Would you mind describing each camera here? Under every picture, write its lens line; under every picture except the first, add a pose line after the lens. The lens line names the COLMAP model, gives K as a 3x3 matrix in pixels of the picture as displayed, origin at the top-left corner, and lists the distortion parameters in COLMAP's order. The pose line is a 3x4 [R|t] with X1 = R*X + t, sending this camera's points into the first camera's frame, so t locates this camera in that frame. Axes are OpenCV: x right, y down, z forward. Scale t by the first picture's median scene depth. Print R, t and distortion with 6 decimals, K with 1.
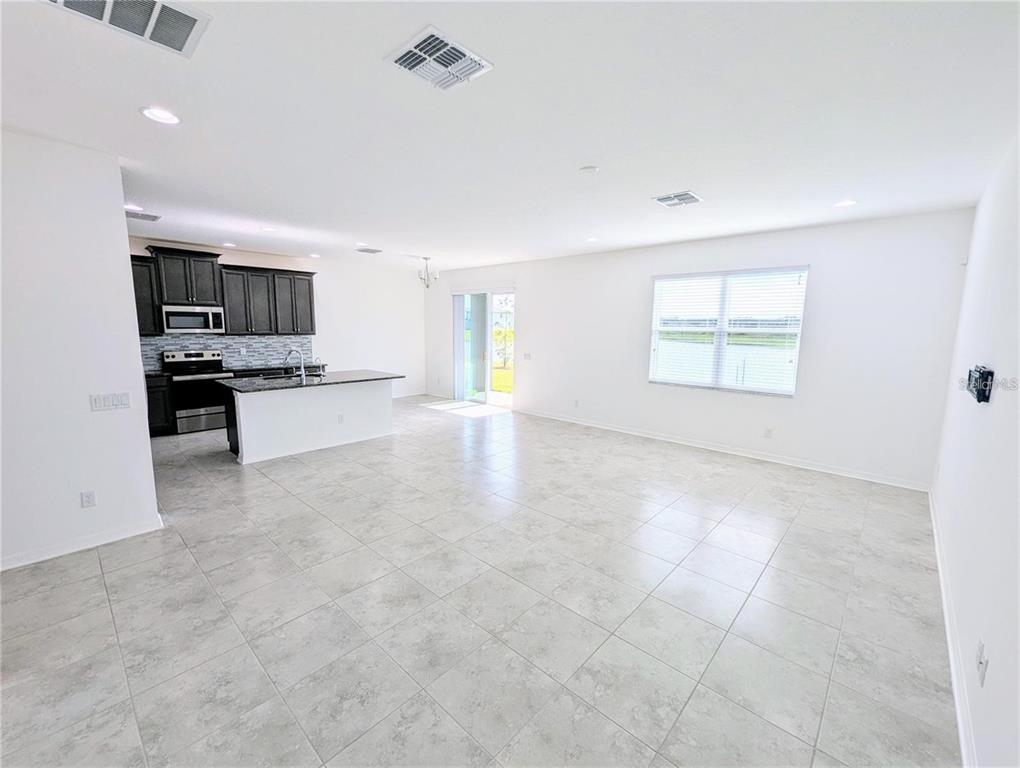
lens RADIAL K [[424.4, 0, 510.0], [0, 424.4, 384.0], [0, 0, 1]] dist [-0.004012, -0.000782]
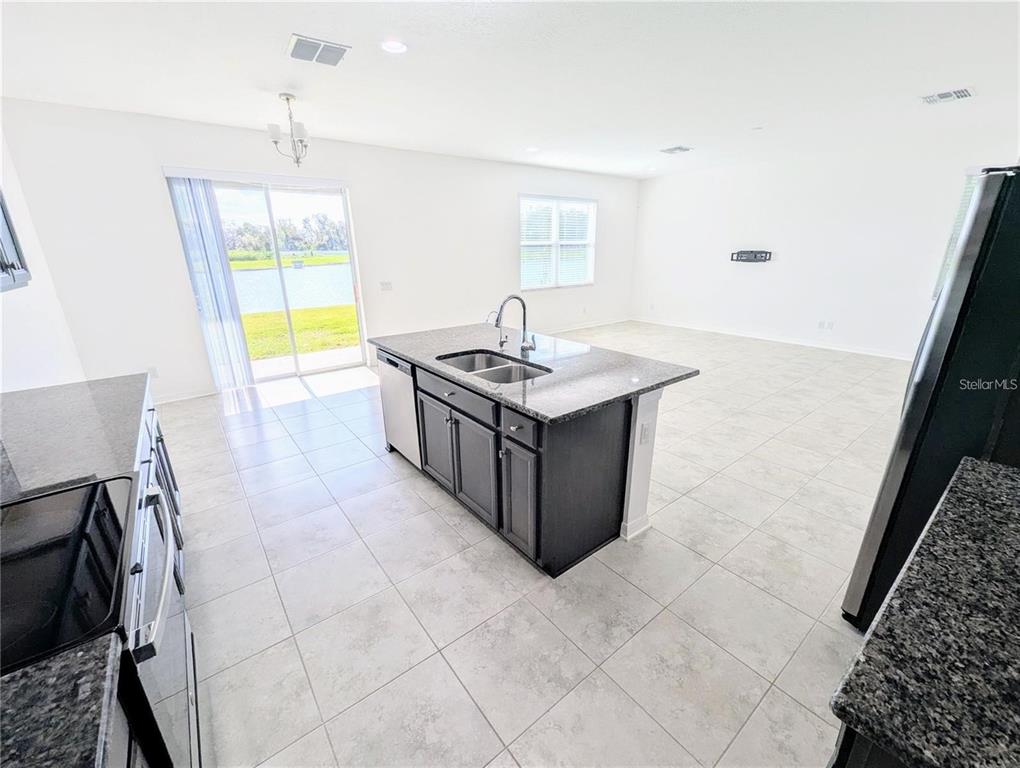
lens RADIAL K [[424.4, 0, 510.0], [0, 424.4, 384.0], [0, 0, 1]] dist [-0.004012, -0.000782]
pose [[0.163859, -0.318768, 0.933561, -1.273815], [0.149472, 0.943449, 0.295909, -0.170690], [-0.975094, 0.091053, 0.202240, 1.236846]]
